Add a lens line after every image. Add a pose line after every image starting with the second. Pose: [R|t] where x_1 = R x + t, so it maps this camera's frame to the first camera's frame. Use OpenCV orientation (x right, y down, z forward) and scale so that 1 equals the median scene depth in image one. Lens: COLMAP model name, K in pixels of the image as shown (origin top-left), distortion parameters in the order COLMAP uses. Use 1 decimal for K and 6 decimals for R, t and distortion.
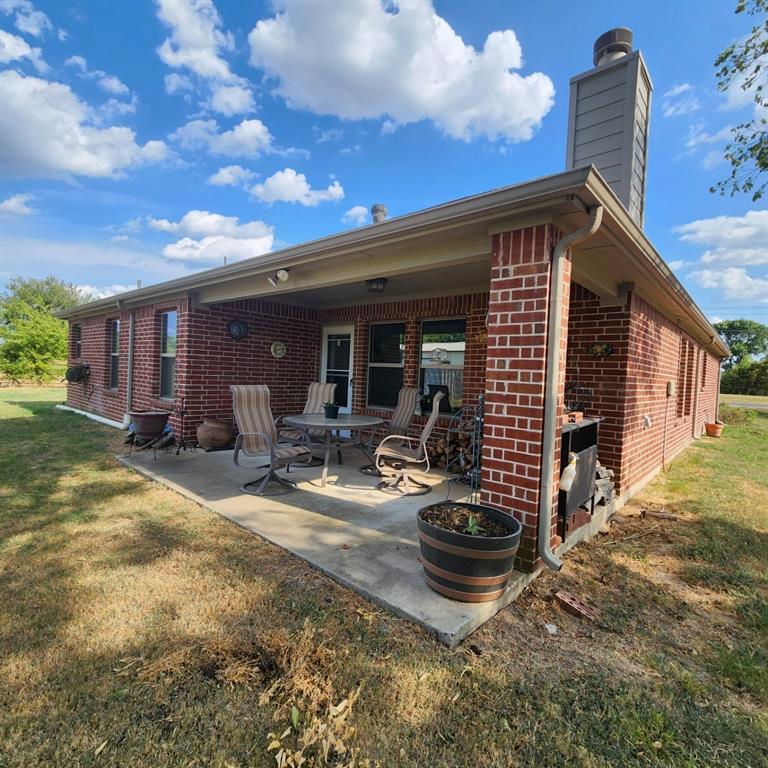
lens RADIAL K [[424.5, 0, 385.8], [0, 424.5, 382.1], [0, 0, 1]] dist [0.003554, 0.001192]
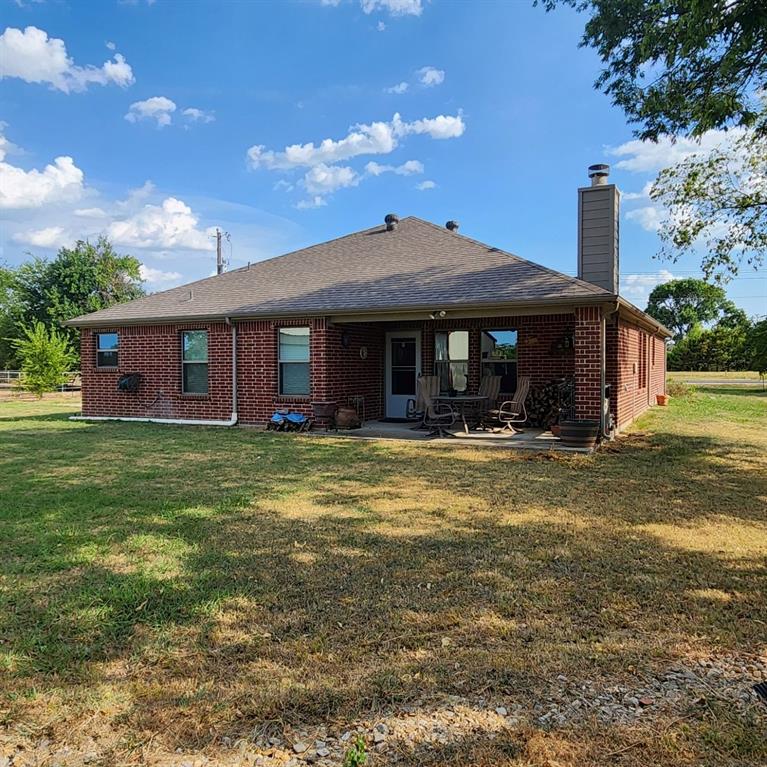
lens RADIAL K [[664.4, 0, 382.7], [0, 664.4, 383.4], [0, 0, 1]] dist [0.012714, 0.000470]
pose [[0.966143, -0.054308, 0.252228, -0.476336], [0.051463, 0.998515, 0.017868, -0.011287], [-0.252824, -0.004282, 0.967503, -0.634927]]
